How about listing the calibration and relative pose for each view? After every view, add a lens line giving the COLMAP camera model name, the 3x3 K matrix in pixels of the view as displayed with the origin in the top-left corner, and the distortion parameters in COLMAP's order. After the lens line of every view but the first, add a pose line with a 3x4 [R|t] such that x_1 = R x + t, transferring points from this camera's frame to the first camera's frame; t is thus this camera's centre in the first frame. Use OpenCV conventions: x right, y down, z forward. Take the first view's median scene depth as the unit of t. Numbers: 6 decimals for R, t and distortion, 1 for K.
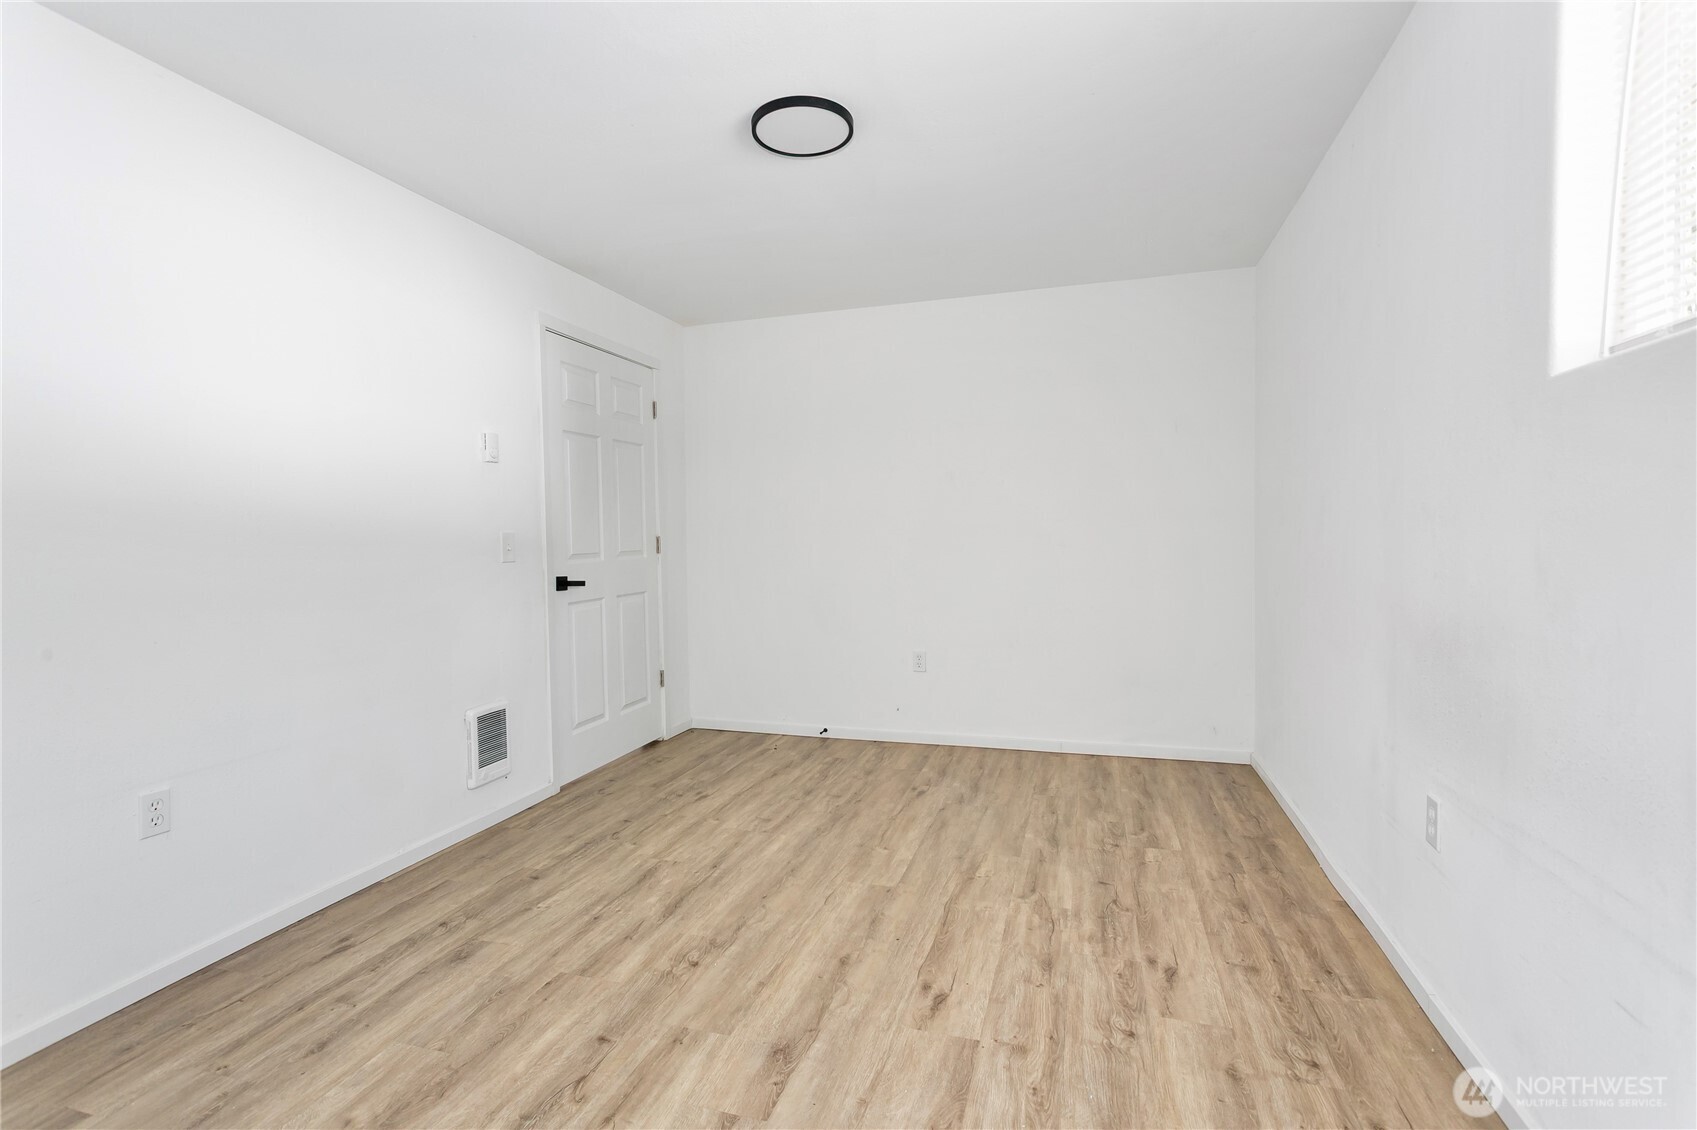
lens RADIAL K [[847.6, 0, 848.5], [0, 847.6, 565.0], [0, 0, 1]] dist [-0.001502, -0.000307]
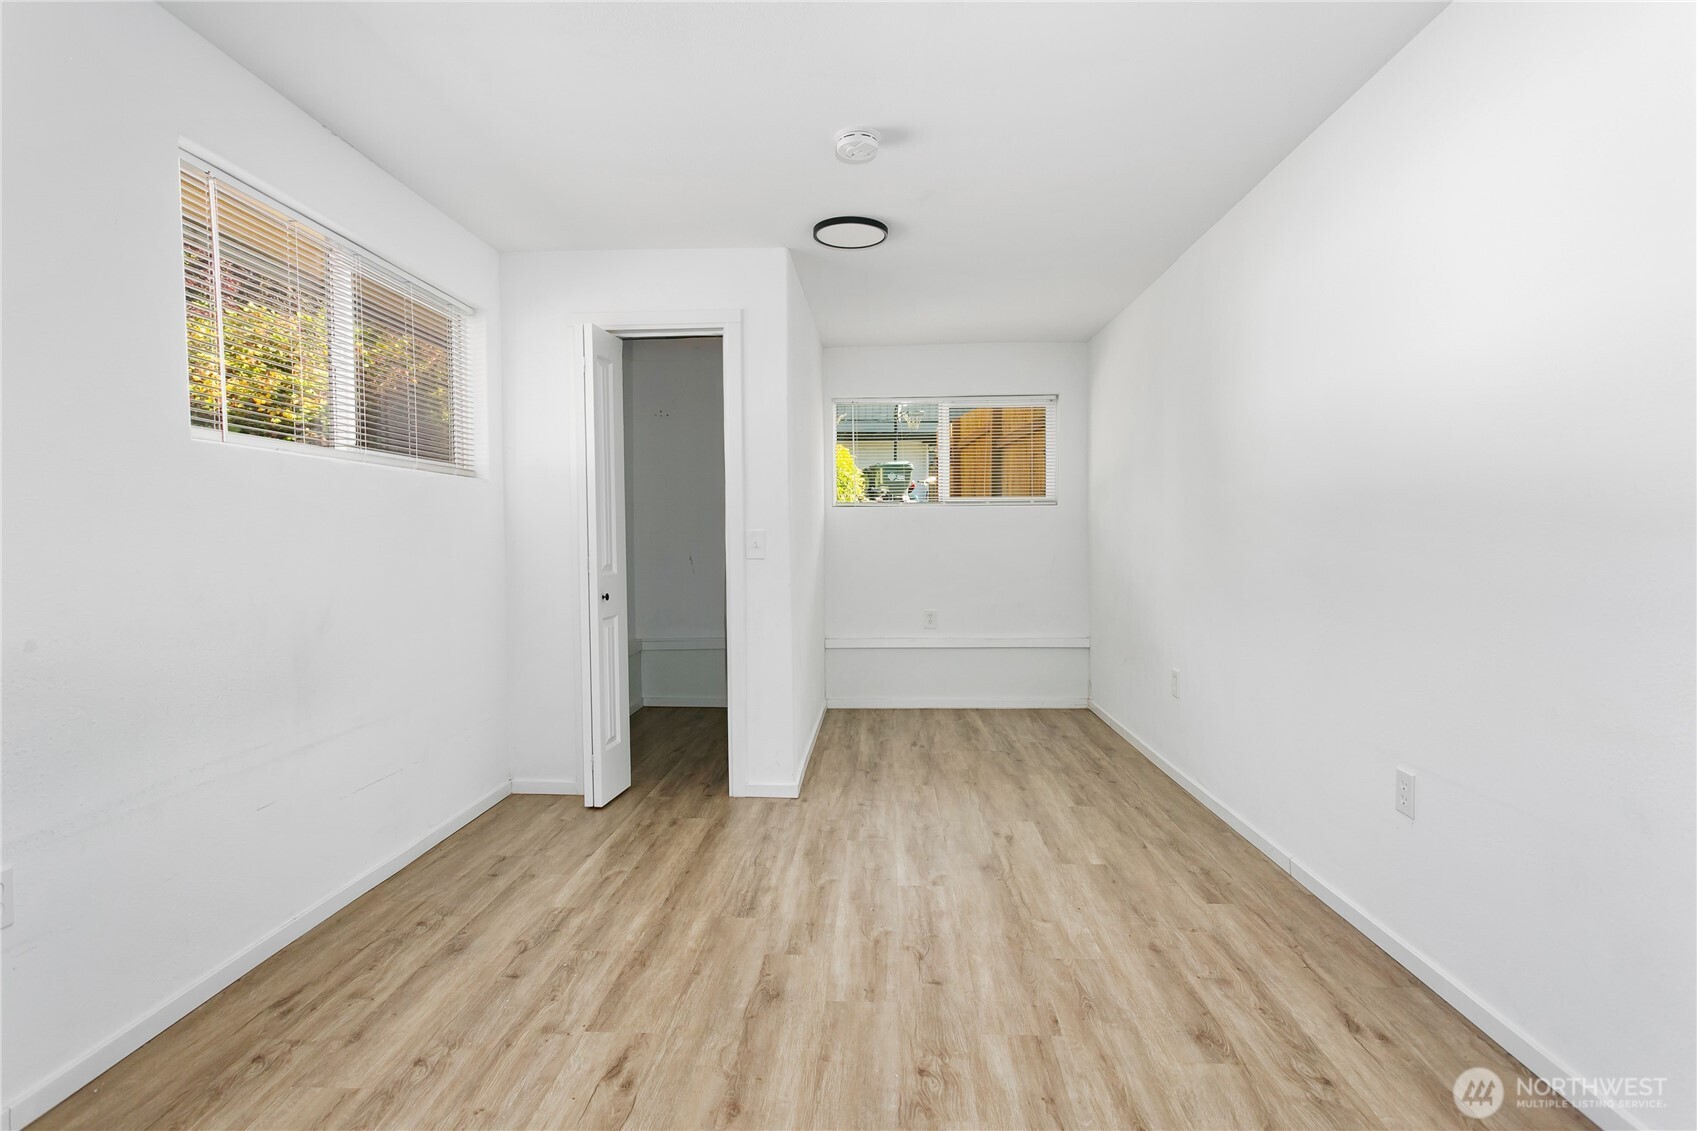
lens RADIAL K [[847.6, 0, 848.5], [0, 847.6, 565.5], [0, 0, 1]] dist [-0.001502, -0.000307]
pose [[-0.972154, 0.033006, -0.232005, 0.059916], [0.017068, 0.997375, 0.070374, -0.065392], [0.233719, 0.064454, -0.970165, 1.917573]]
